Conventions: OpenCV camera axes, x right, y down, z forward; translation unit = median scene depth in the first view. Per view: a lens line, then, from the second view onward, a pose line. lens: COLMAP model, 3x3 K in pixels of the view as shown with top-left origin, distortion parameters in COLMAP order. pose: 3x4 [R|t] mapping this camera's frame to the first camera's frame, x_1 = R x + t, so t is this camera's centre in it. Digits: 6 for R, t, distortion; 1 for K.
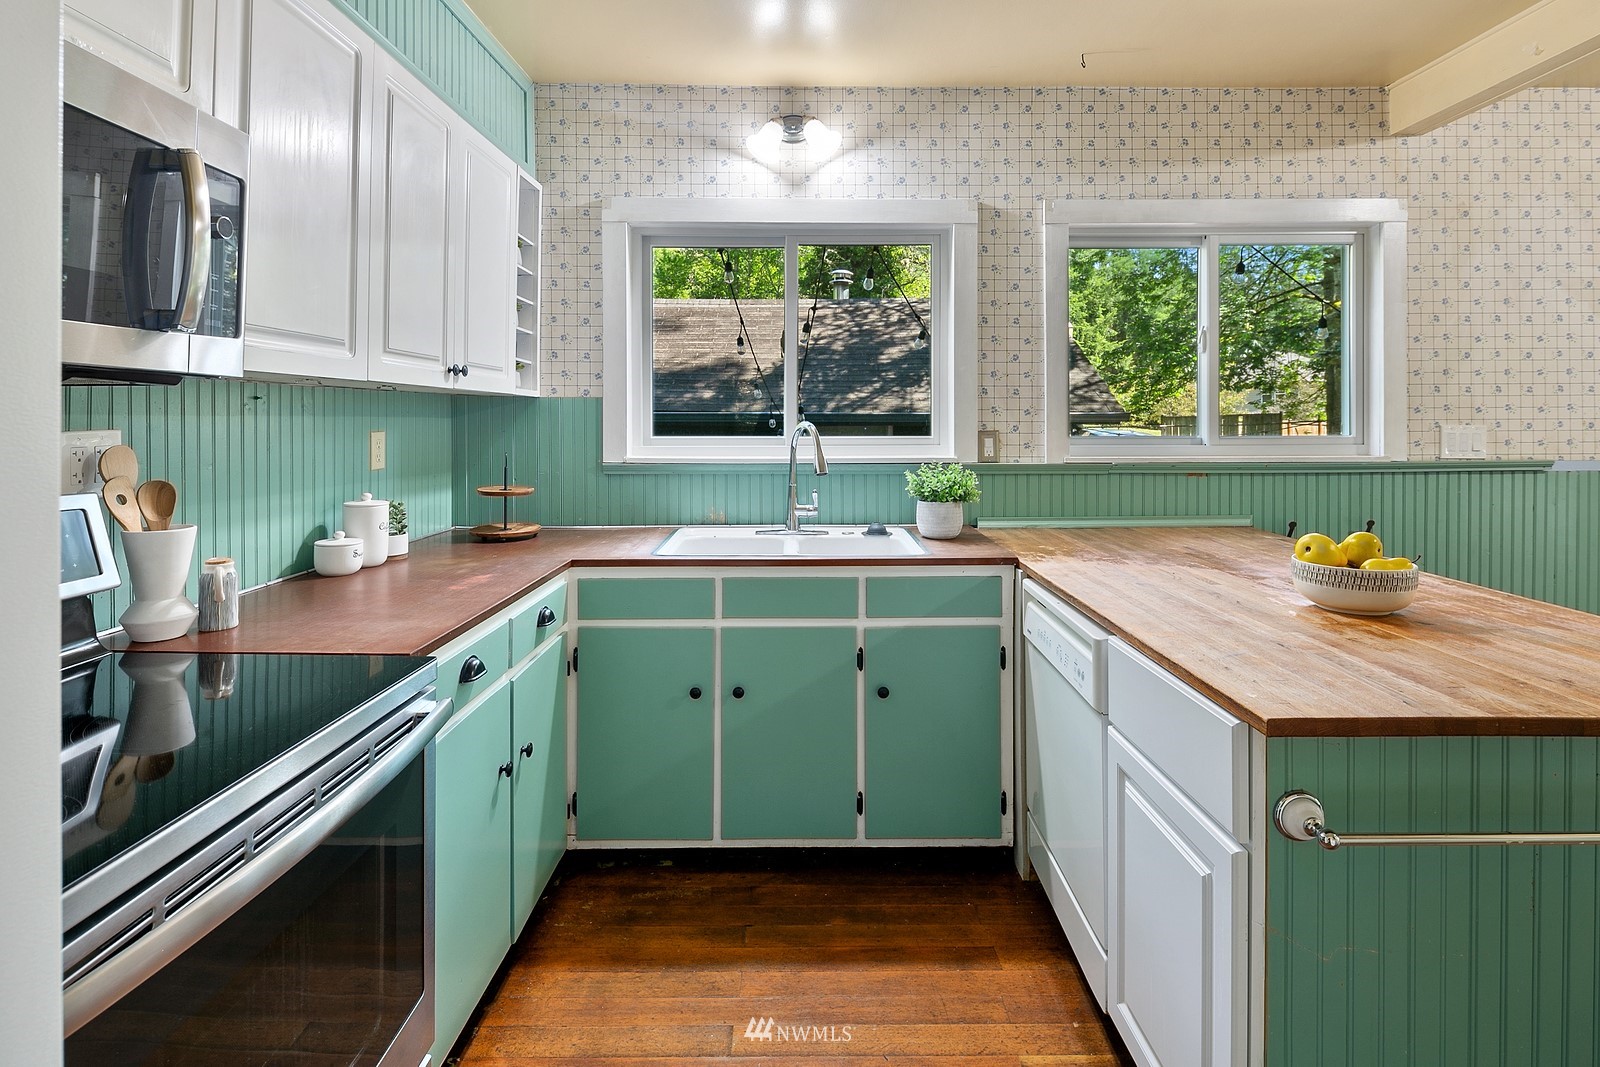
lens RADIAL K [[786.2, 0, 790.9], [0, 786.2, 418.7], [0, 0, 1]] dist [0.003156, -0.004139]
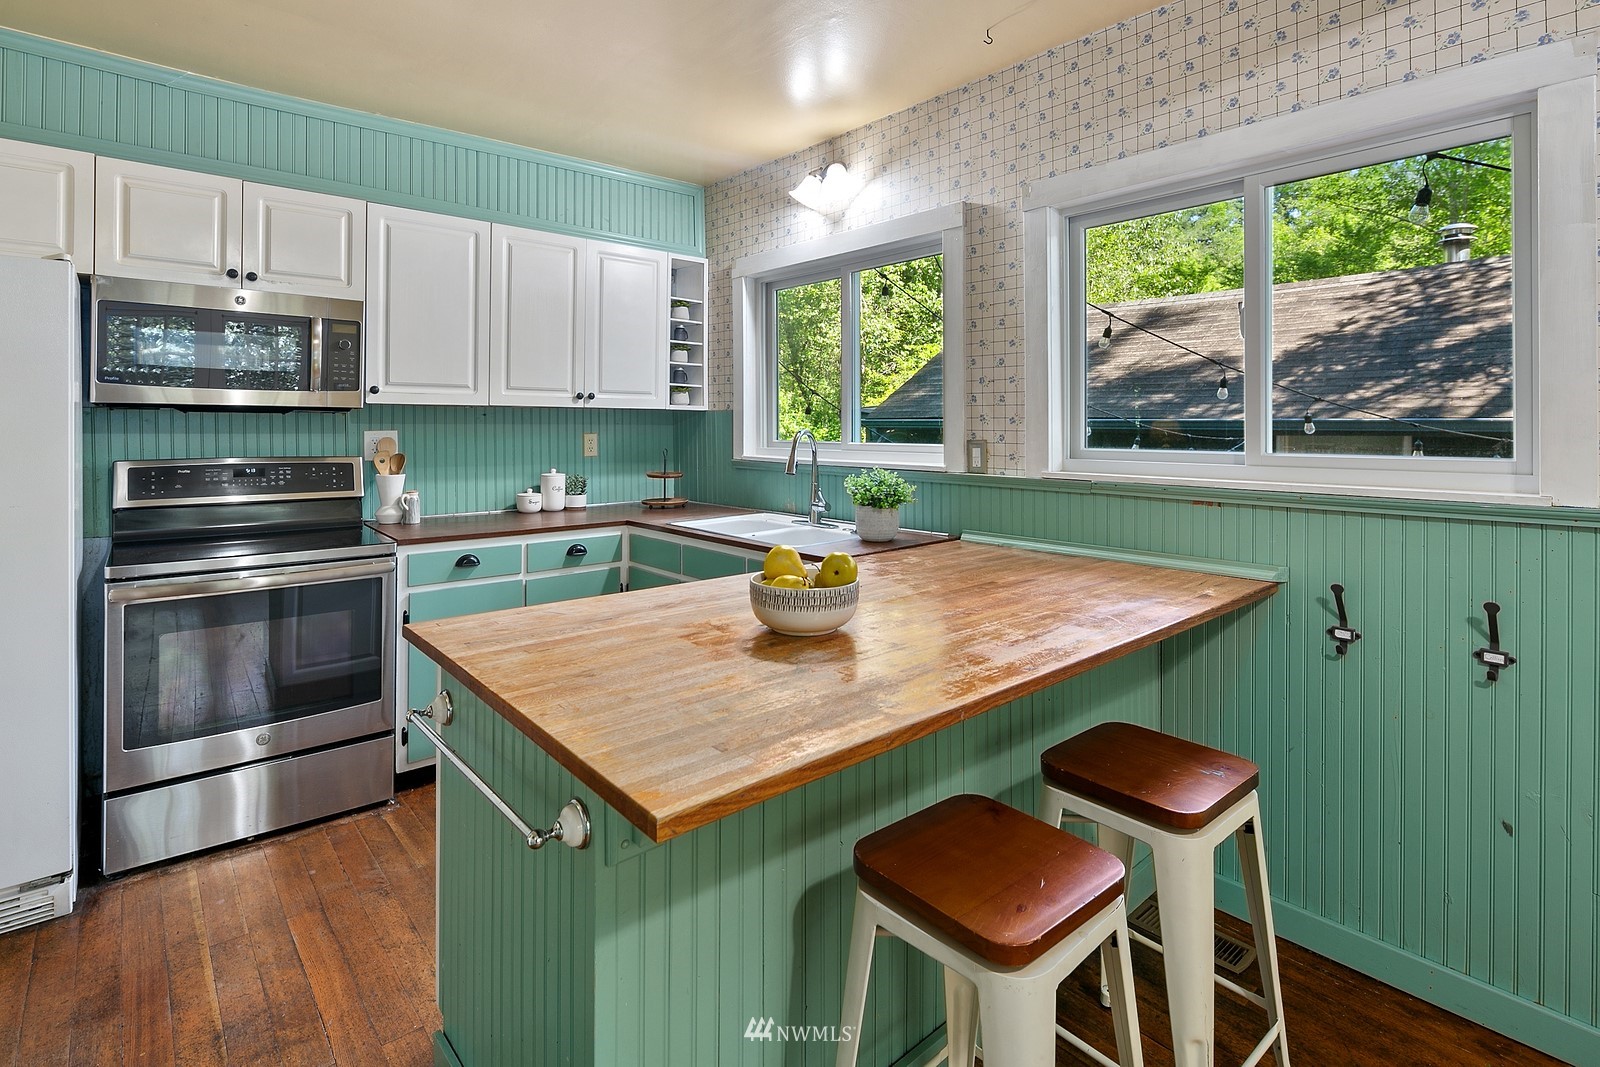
lens RADIAL K [[786.2, 0, 786.4], [0, 786.2, 418.8], [0, 0, 1]] dist [0.003156, -0.004139]
pose [[0.639633, -0.002850, -0.768675, 0.838687], [-0.001645, 0.999986, -0.005076, -0.005349], [0.768679, 0.004512, 0.639619, 0.213594]]
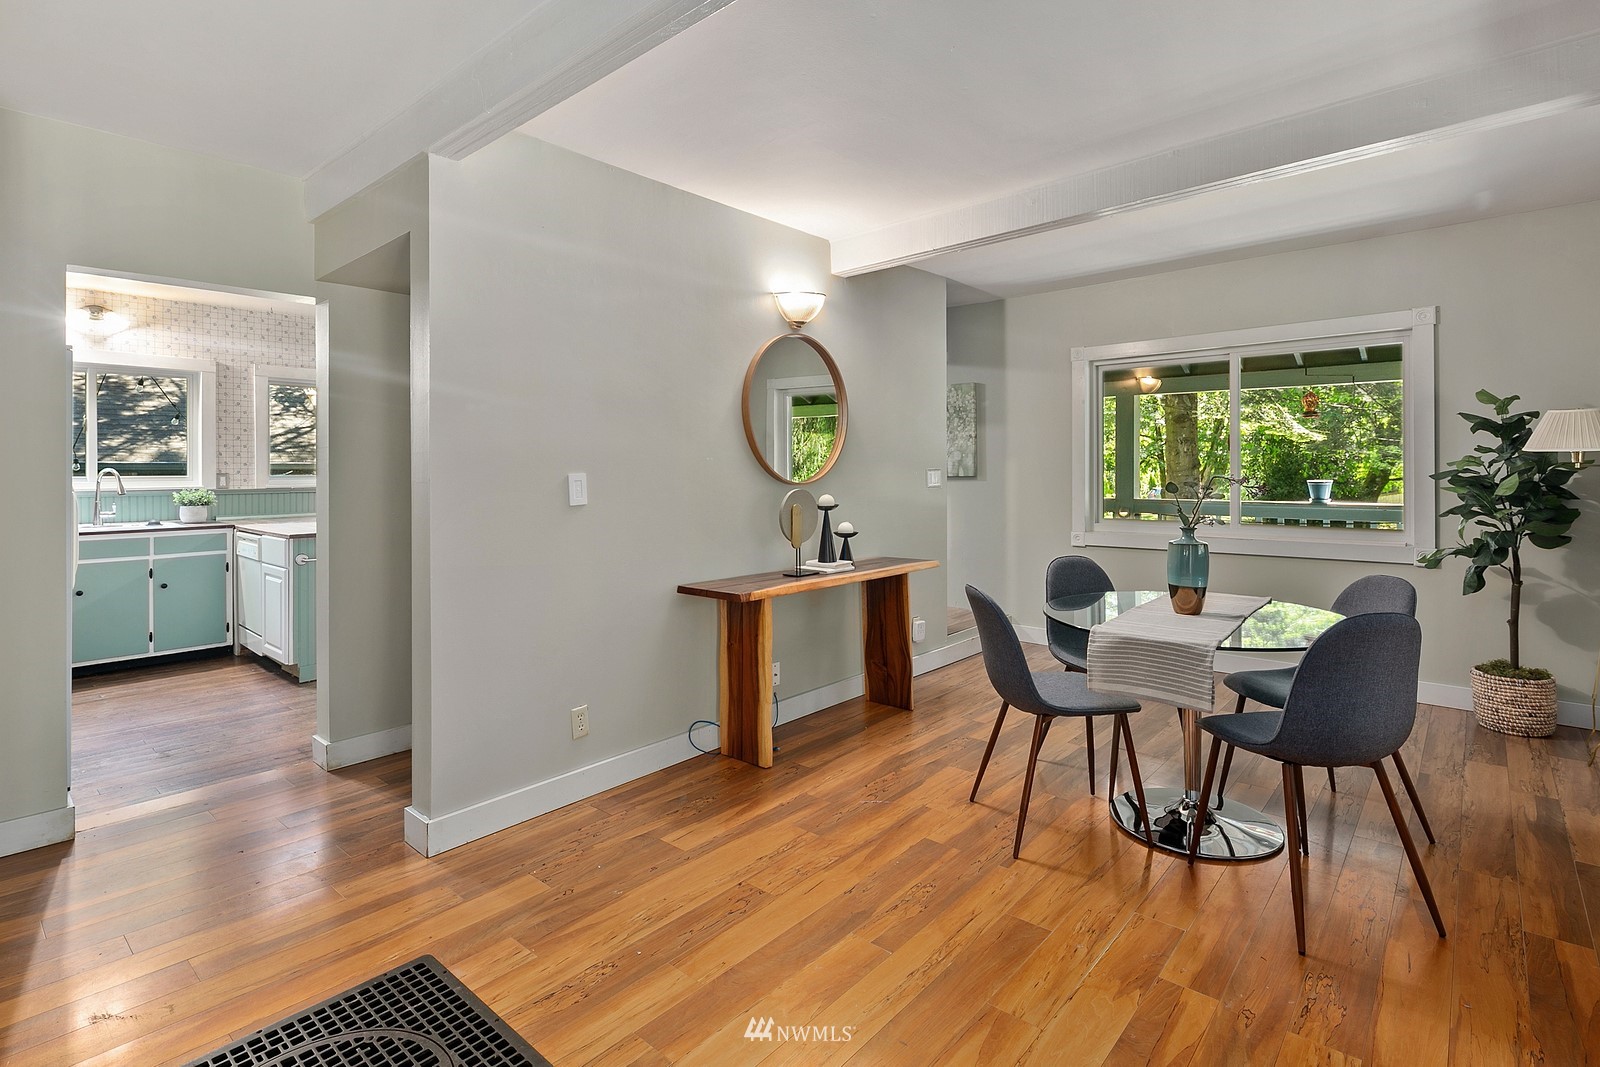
lens RADIAL K [[786.2, 0, 814.0], [0, 786.2, 470.7], [0, 0, 1]] dist [0.003156, -0.004139]
pose [[0.649393, -0.003735, 0.760444, -0.308709], [0.000808, 0.999991, 0.004222, 0.001141], [-0.760452, -0.002128, 0.649390, -1.512776]]
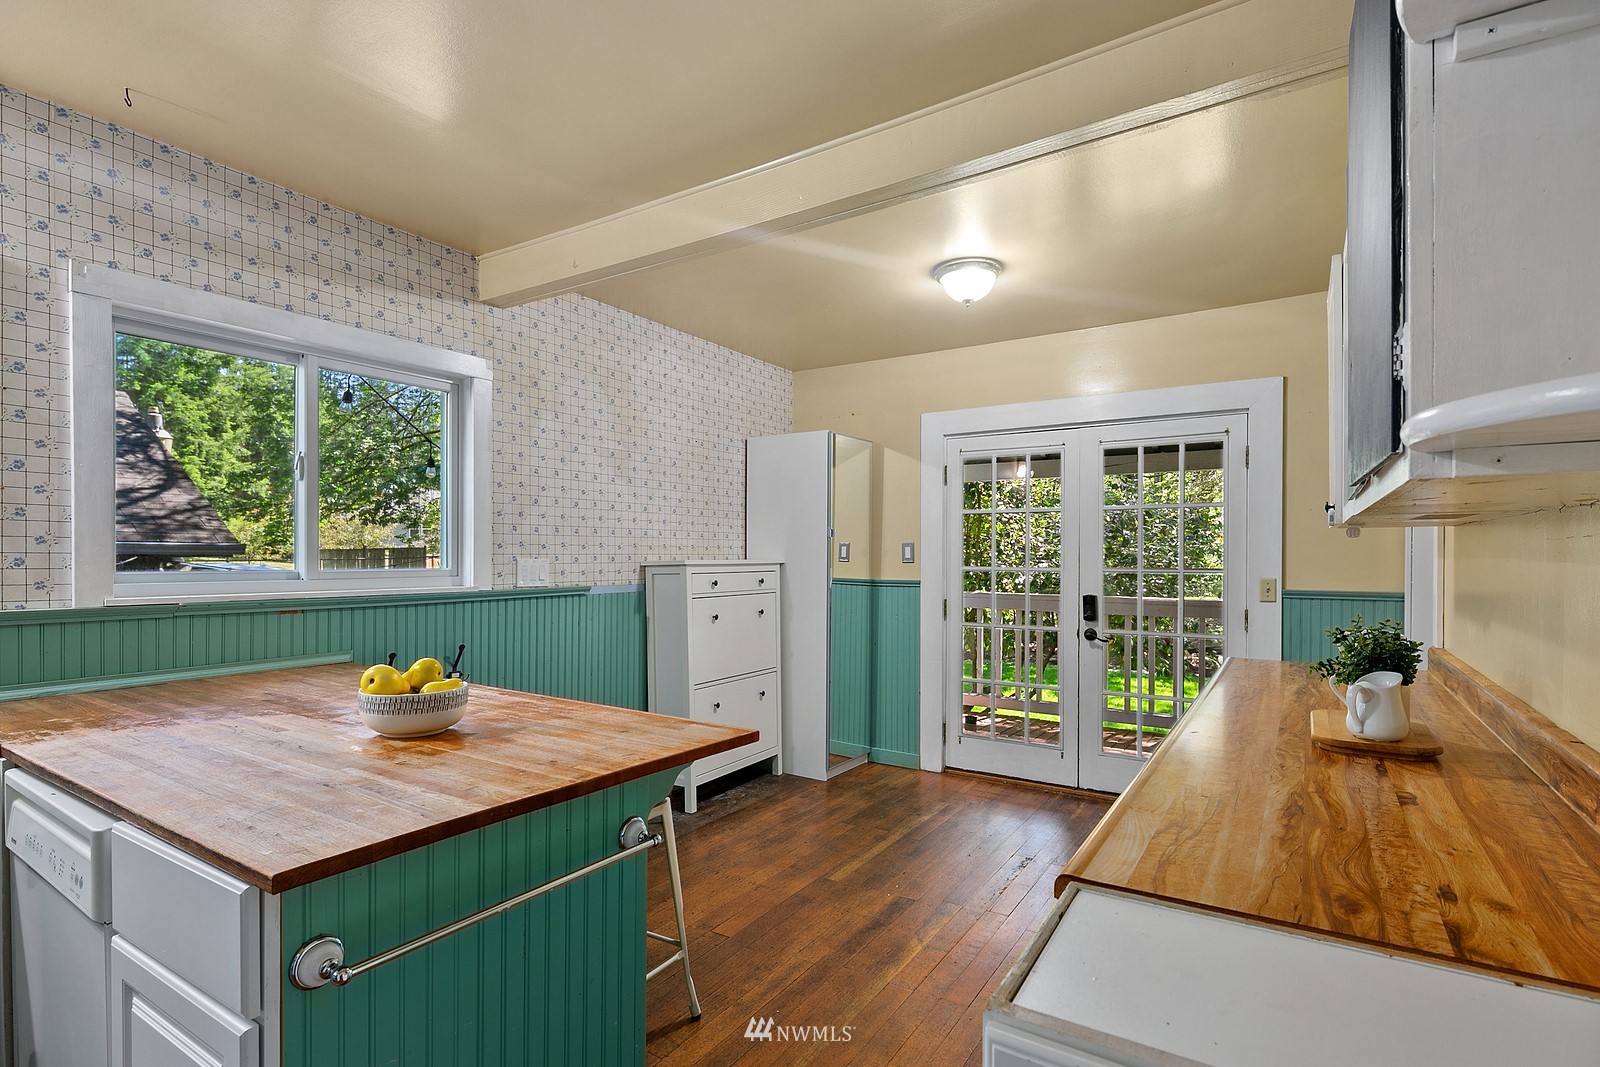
lens RADIAL K [[786.2, 0, 817.6], [0, 786.2, 566.4], [0, 0, 1]] dist [0.003156, -0.004139]
pose [[0.527898, -0.006031, 0.849286, 0.059410], [-0.009277, 0.999874, 0.012867, 0.000019], [-0.849257, -0.014671, 0.527776, -0.009968]]
